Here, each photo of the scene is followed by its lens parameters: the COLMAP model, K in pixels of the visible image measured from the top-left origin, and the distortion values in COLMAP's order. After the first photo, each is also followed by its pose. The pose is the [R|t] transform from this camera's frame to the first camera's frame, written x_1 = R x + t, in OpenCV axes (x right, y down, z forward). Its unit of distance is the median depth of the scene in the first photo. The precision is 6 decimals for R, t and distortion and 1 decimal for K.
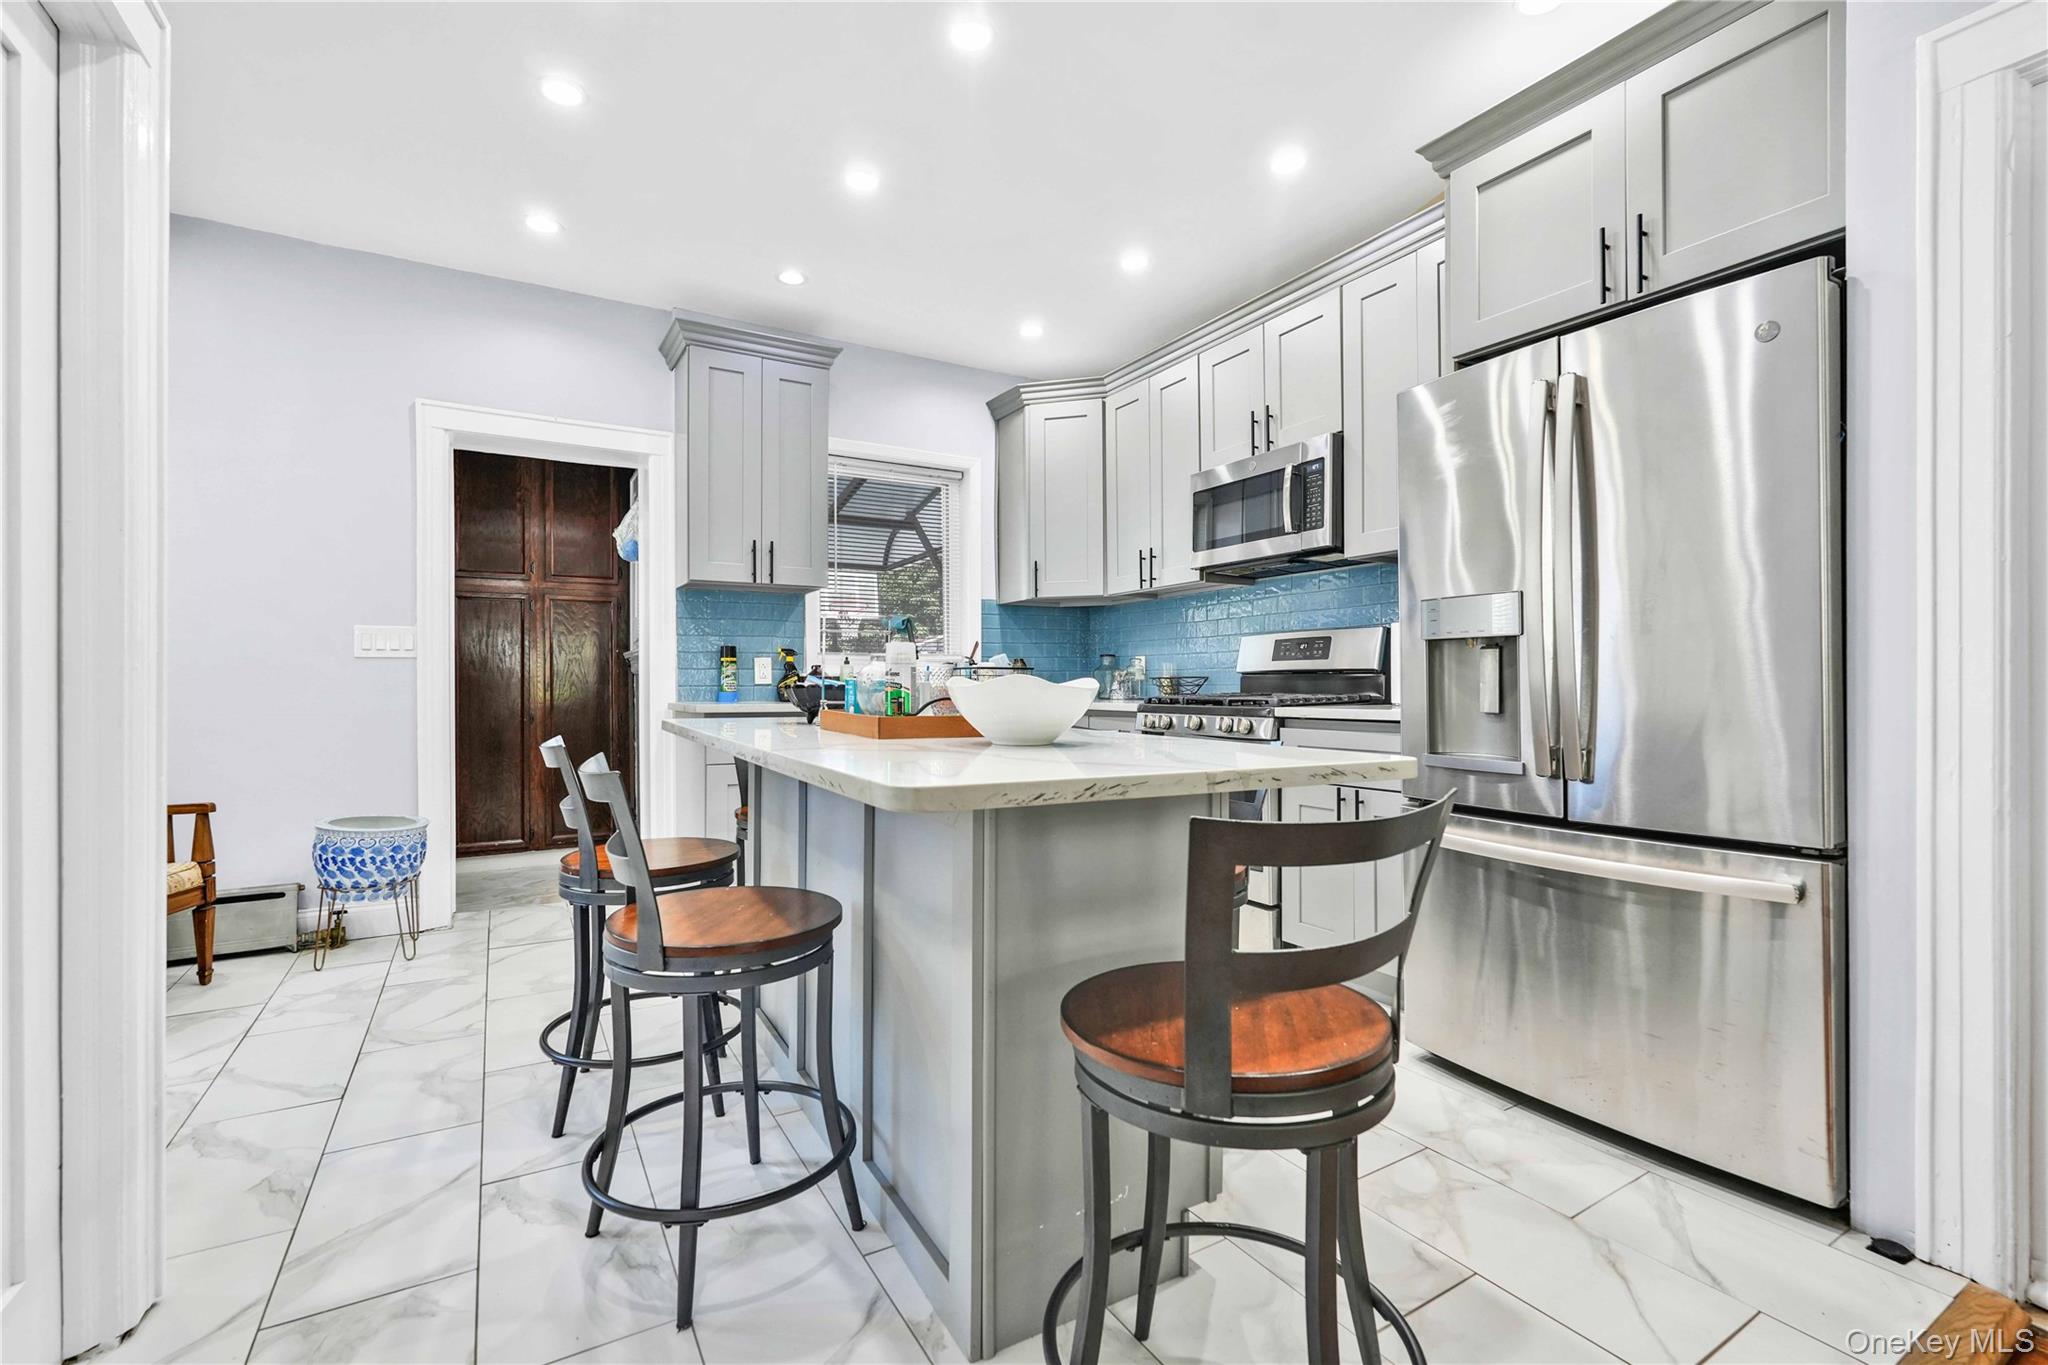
lens RADIAL K [[911.5, 0, 1009.2], [0, 911.5, 688.4], [0, 0, 1]] dist [-0.021428, 0.011204]
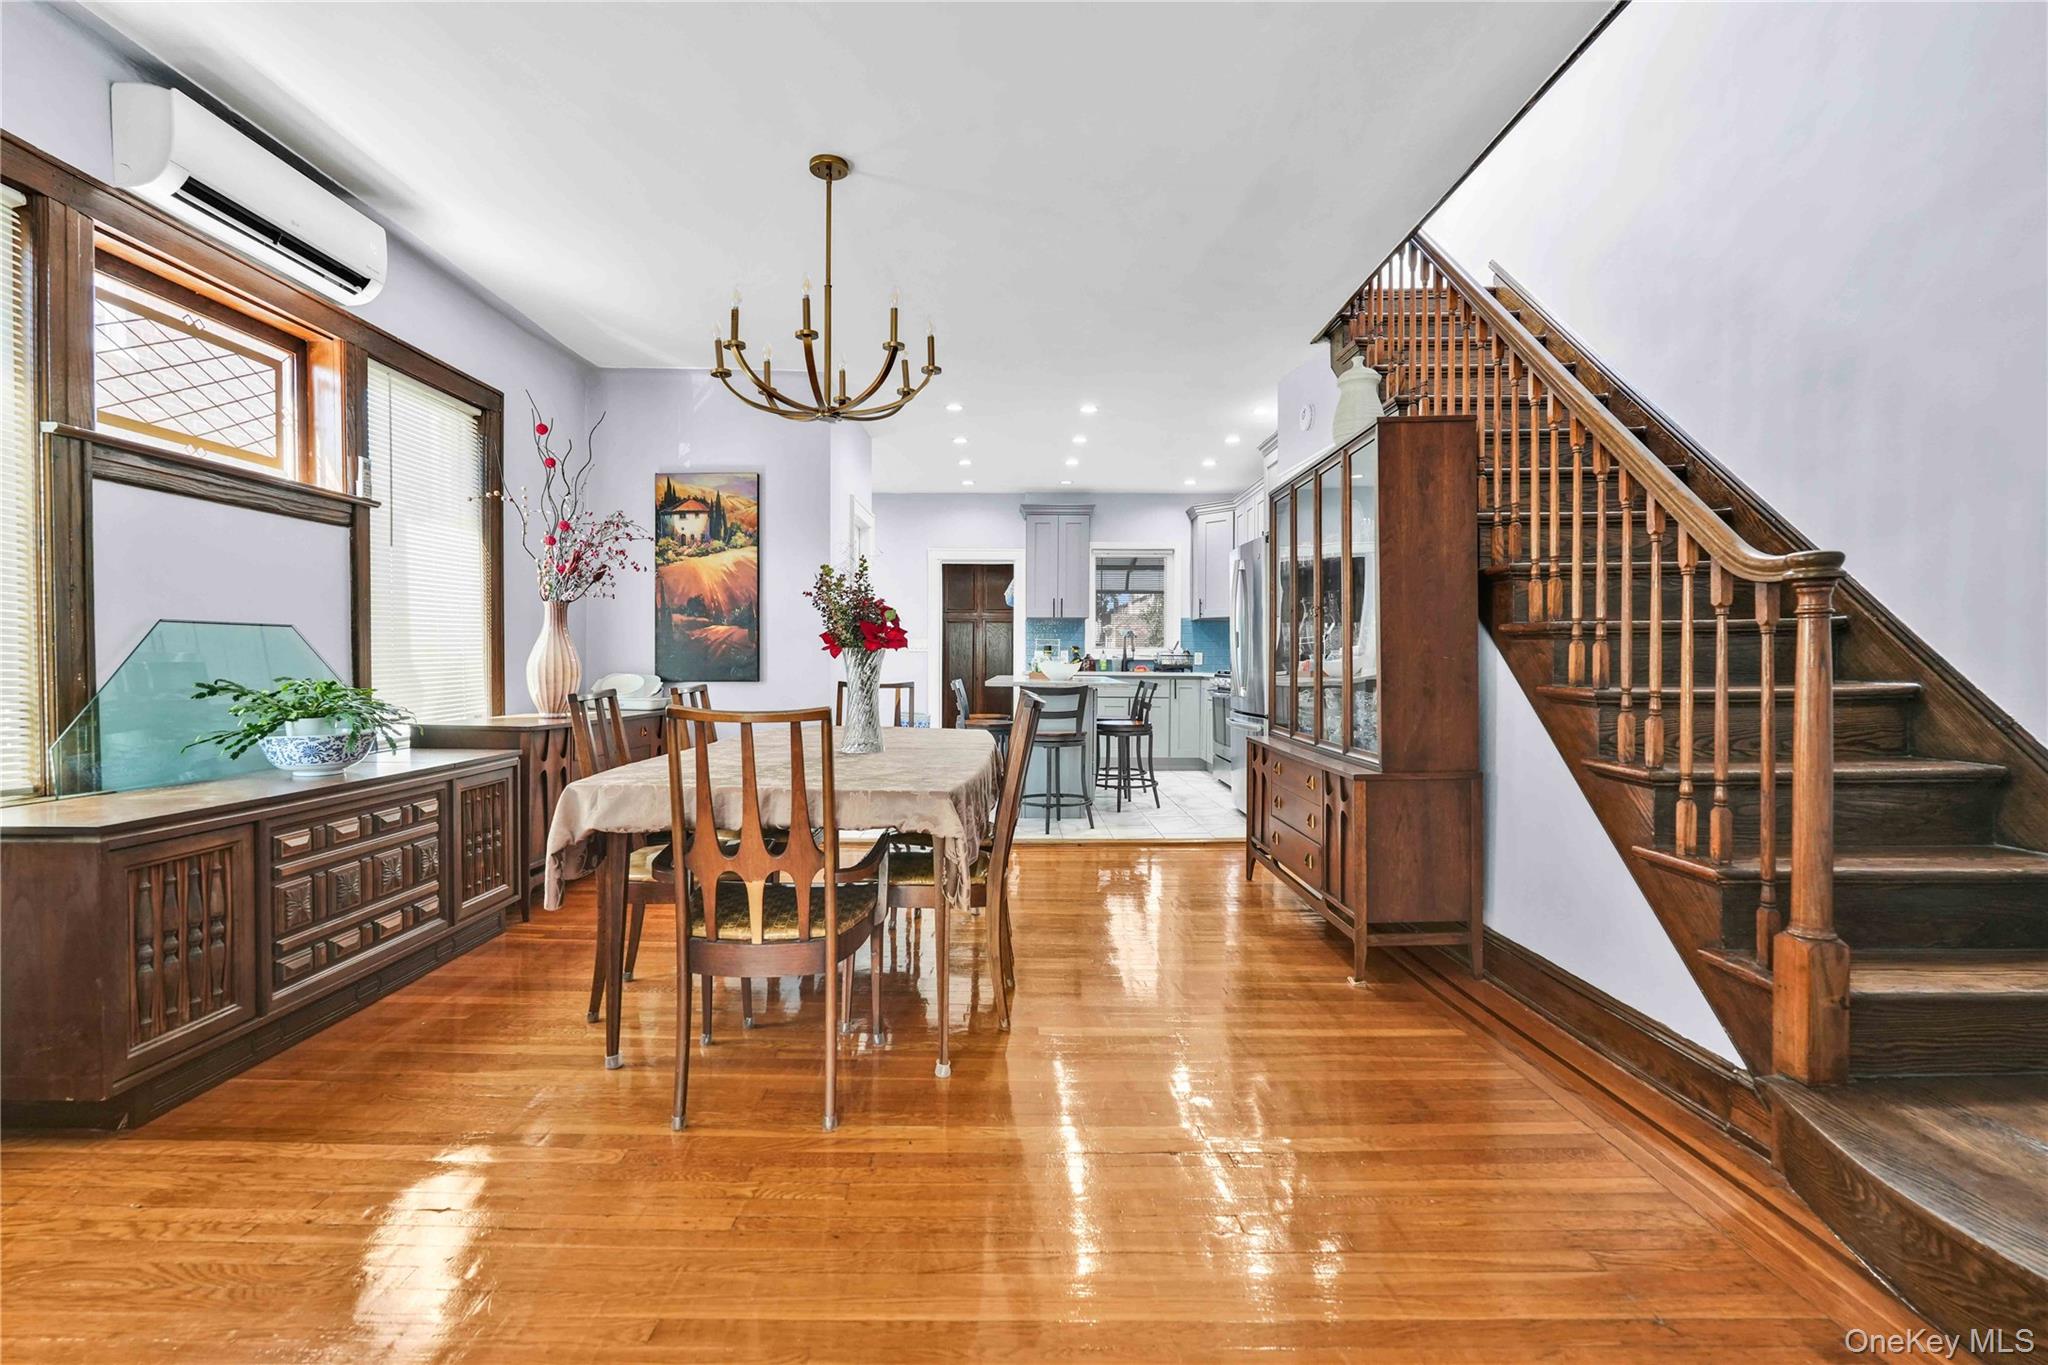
lens RADIAL K [[911.5, 0, 1009.2], [0, 911.5, 688.4], [0, 0, 1]] dist [-0.021428, 0.011204]
pose [[0.864823, 0.017957, -0.501756, 0.708477], [-0.006277, 0.999669, 0.024959, 0.005503], [0.502038, -0.018436, 0.864649, -0.948329]]
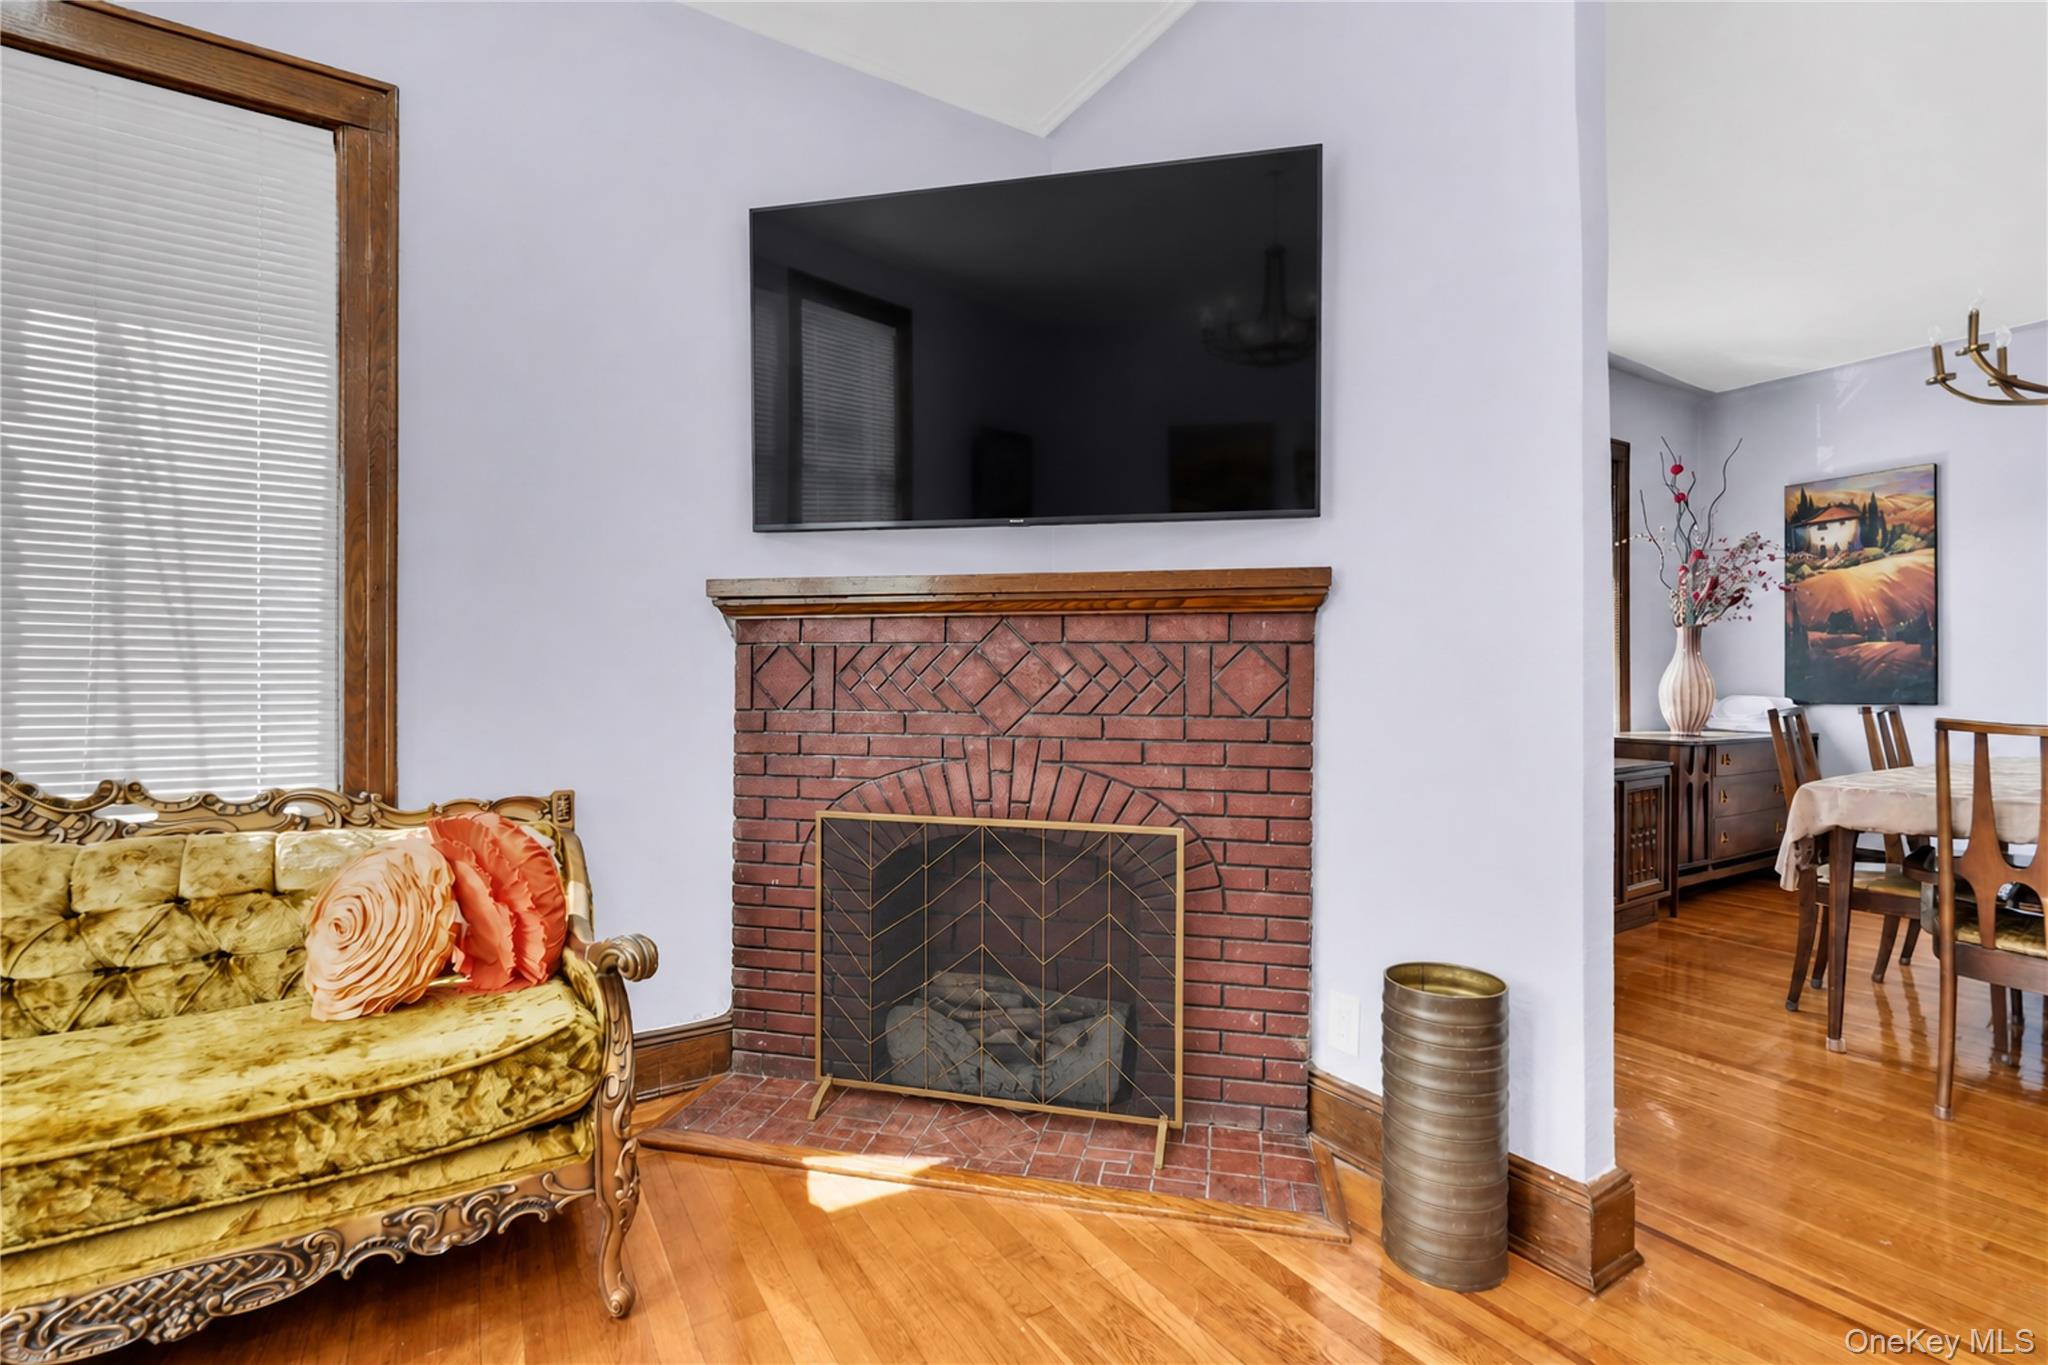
lens RADIAL K [[911.5, 0, 1009.2], [0, 911.5, 688.4], [0, 0, 1]] dist [-0.021428, 0.011204]
pose [[0.033716, 0.001431, -0.999430, 0.813906], [-0.001868, 0.999997, 0.001369, 0.010755], [0.999430, 0.001821, 0.033718, -1.178235]]
